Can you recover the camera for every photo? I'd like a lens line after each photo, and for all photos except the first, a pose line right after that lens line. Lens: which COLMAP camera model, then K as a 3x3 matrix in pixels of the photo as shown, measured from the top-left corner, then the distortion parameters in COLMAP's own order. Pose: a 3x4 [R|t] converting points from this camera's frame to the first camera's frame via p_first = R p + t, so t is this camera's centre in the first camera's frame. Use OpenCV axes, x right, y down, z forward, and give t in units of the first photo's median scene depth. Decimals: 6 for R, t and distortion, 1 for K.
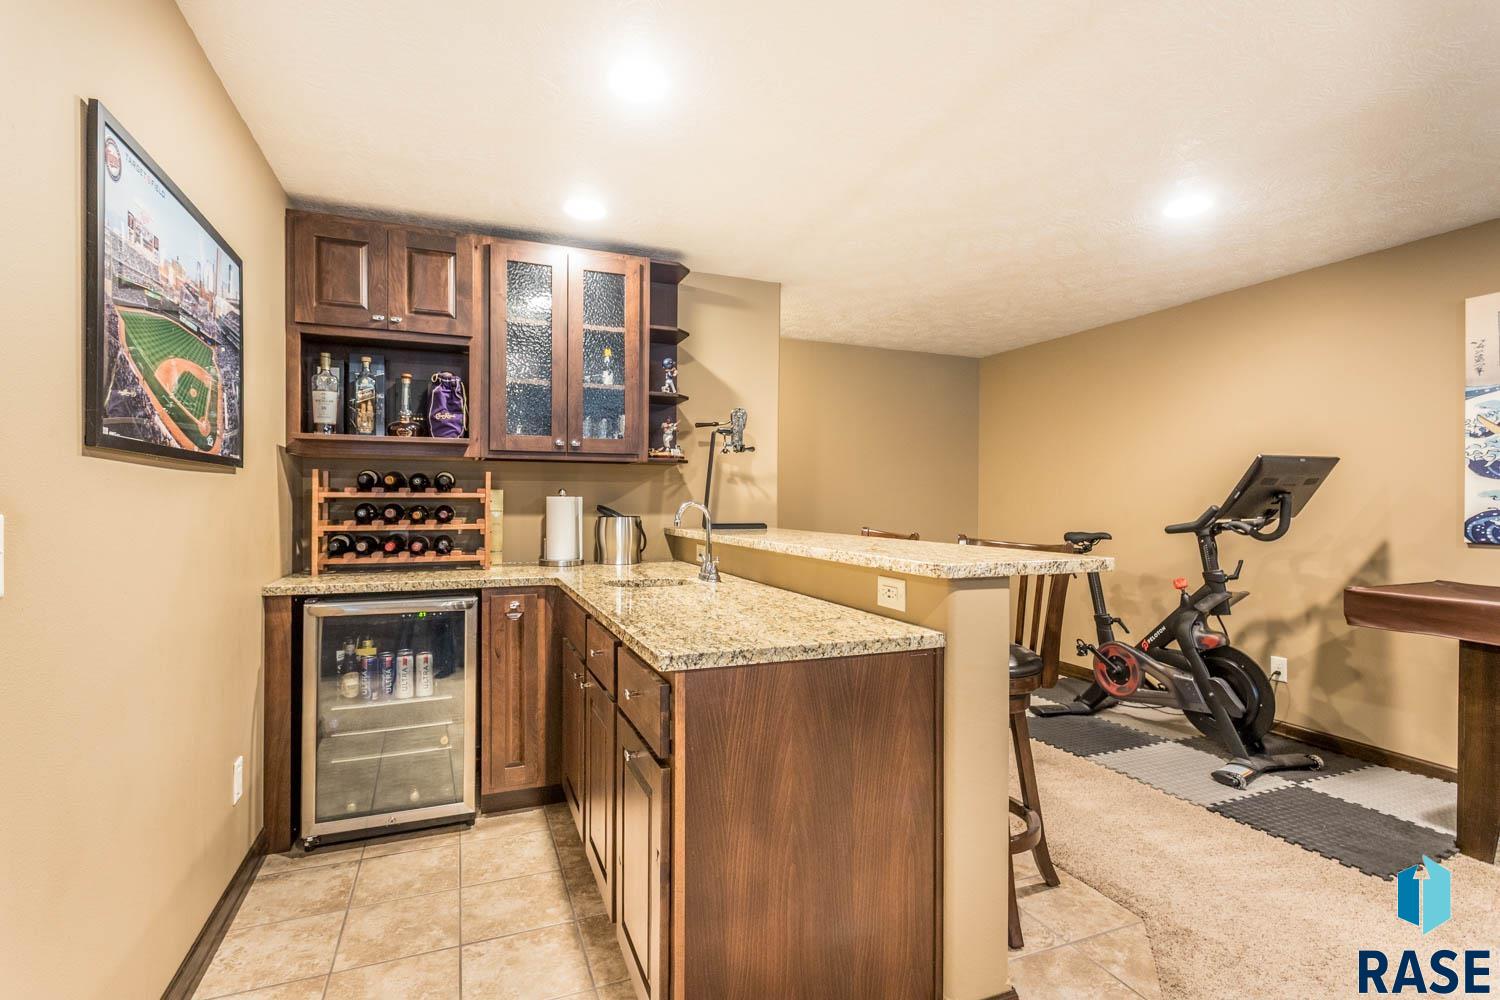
lens RADIAL K [[710.1, 0, 747.5], [0, 710.1, 499.4], [0, 0, 1]] dist [-0.002958, 0.003468]
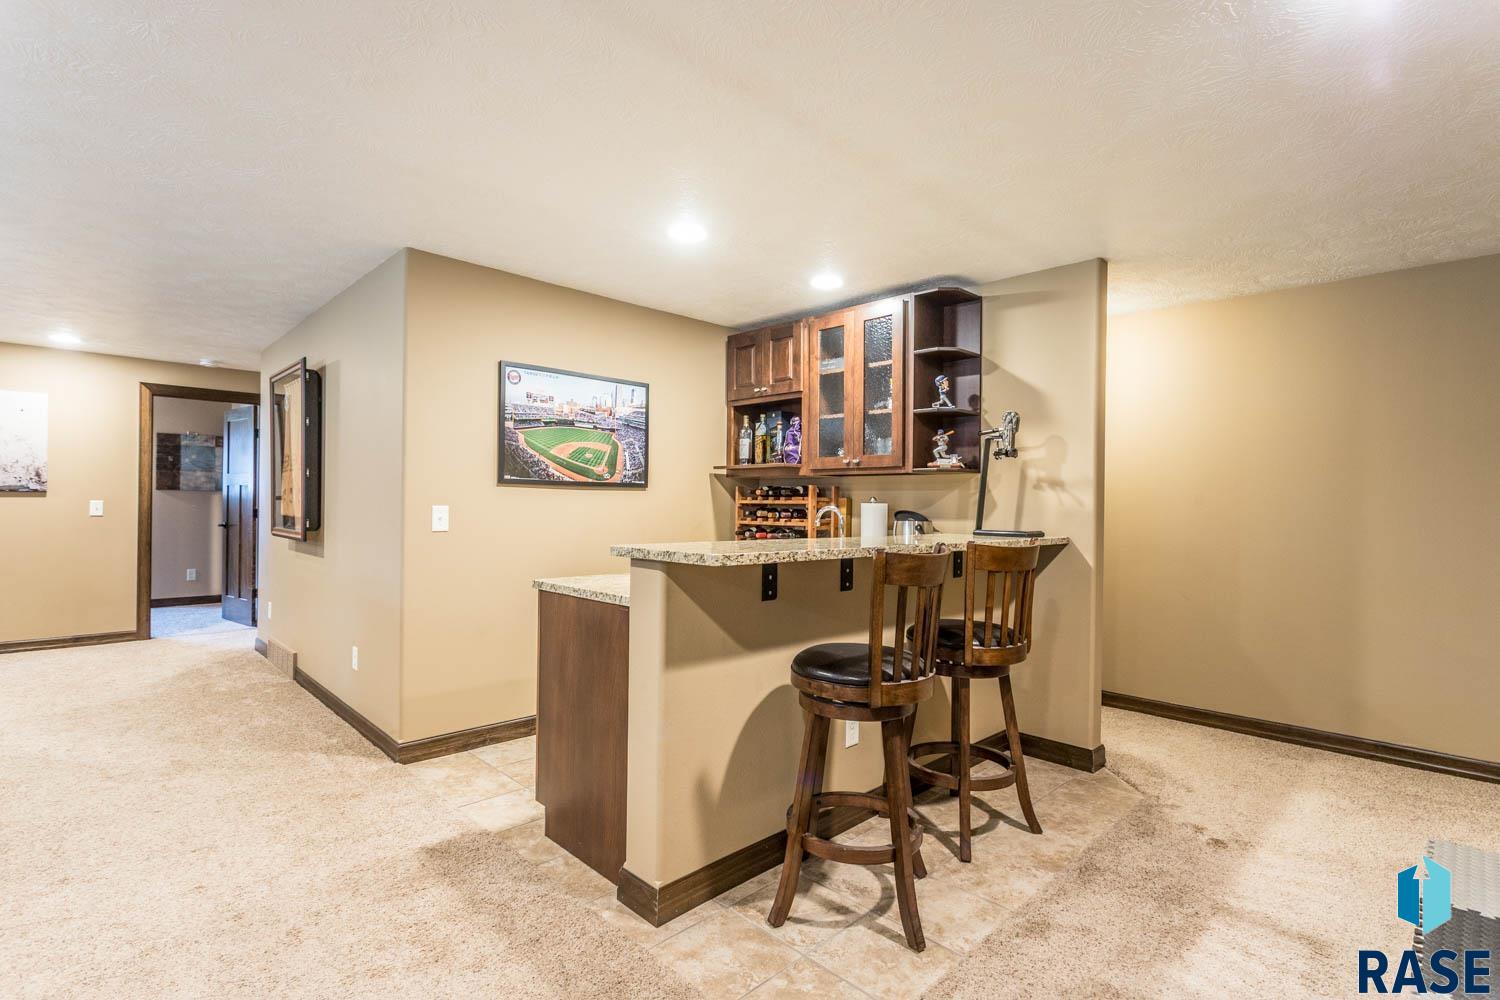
lens RADIAL K [[710.1, 0, 750.2], [0, 710.1, 499.6], [0, 0, 1]] dist [-0.002958, 0.003468]
pose [[0.380880, -0.006608, -0.924601, 0.849382], [-0.009323, 0.999896, -0.010987, 0.005354], [0.924578, 0.012805, 0.380779, 0.350424]]
